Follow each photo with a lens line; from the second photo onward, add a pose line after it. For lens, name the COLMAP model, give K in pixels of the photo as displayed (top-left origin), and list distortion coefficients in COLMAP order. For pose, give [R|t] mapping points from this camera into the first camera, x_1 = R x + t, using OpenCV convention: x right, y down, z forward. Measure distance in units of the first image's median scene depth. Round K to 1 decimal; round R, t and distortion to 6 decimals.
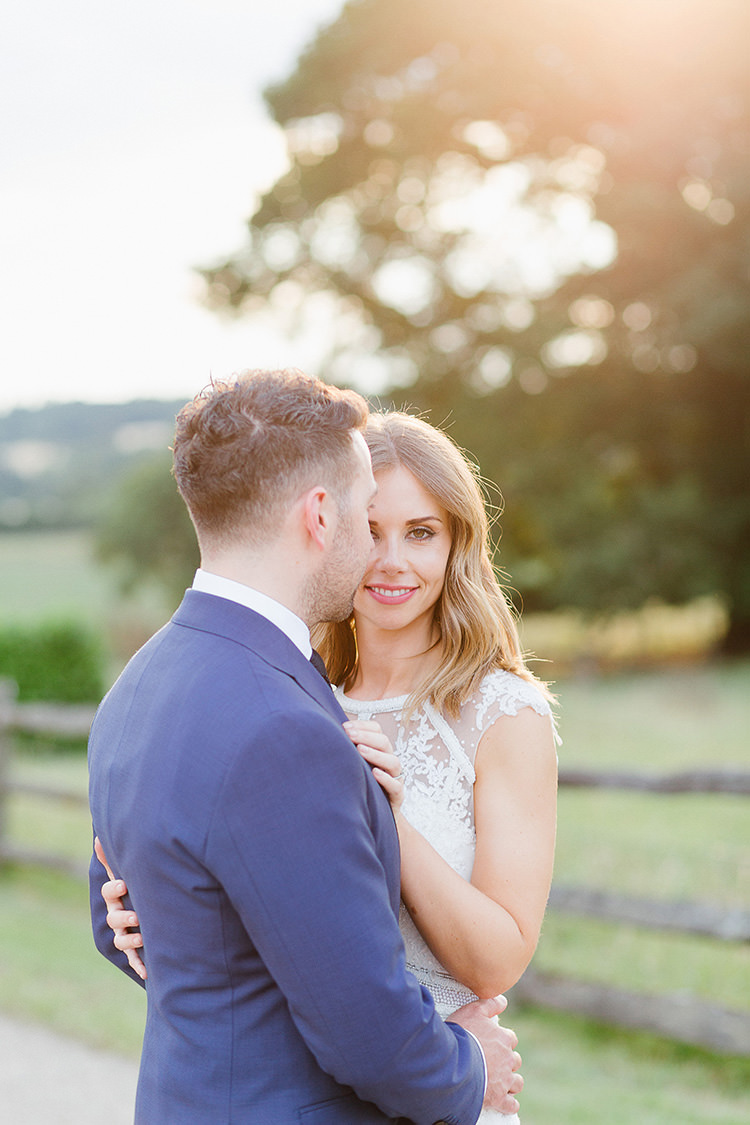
lens RADIAL K [[3408.5, 0, 374.5], [0, 3408.5, 562.3], [0, 0, 1]] dist [0.066662, 0.000000]
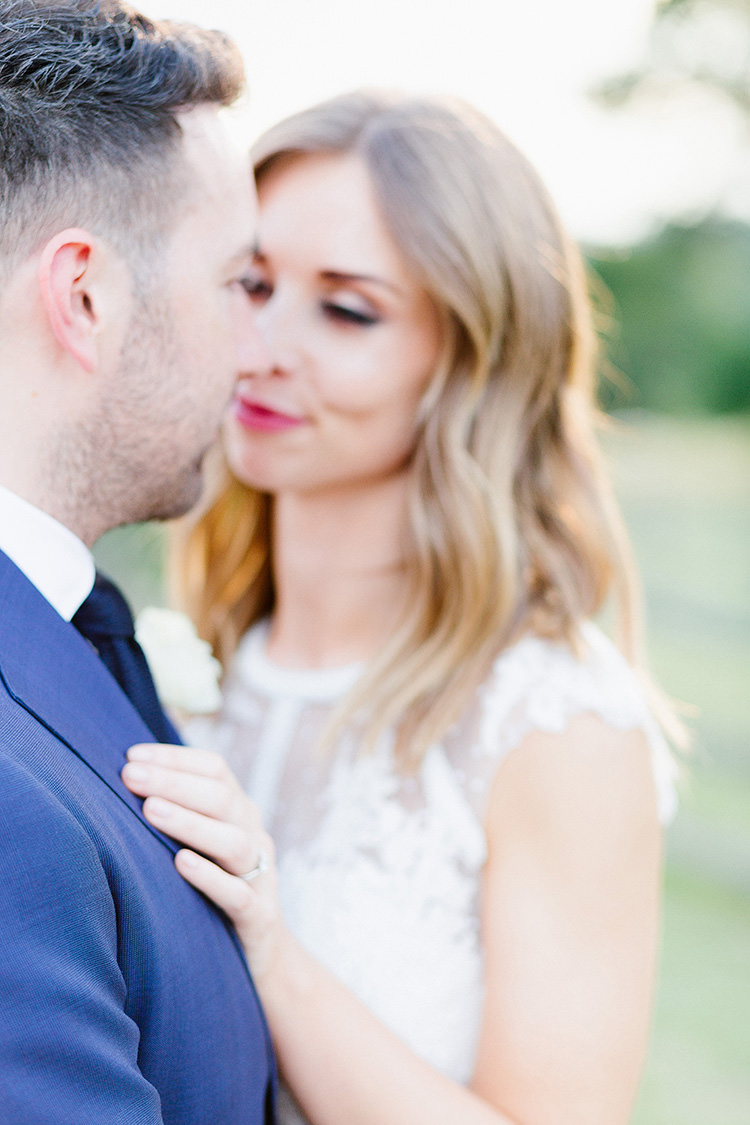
lens RADIAL K [[3408.5, 0, 376.0], [0, 3408.5, 562.8], [0, 0, 1]] dist [0.066662, 0.000000]
pose [[0.986176, 0.053002, -0.156994, 0.093872], [-0.043561, 0.997064, 0.062981, -0.008274], [0.159871, -0.055272, 0.985589, 0.557808]]
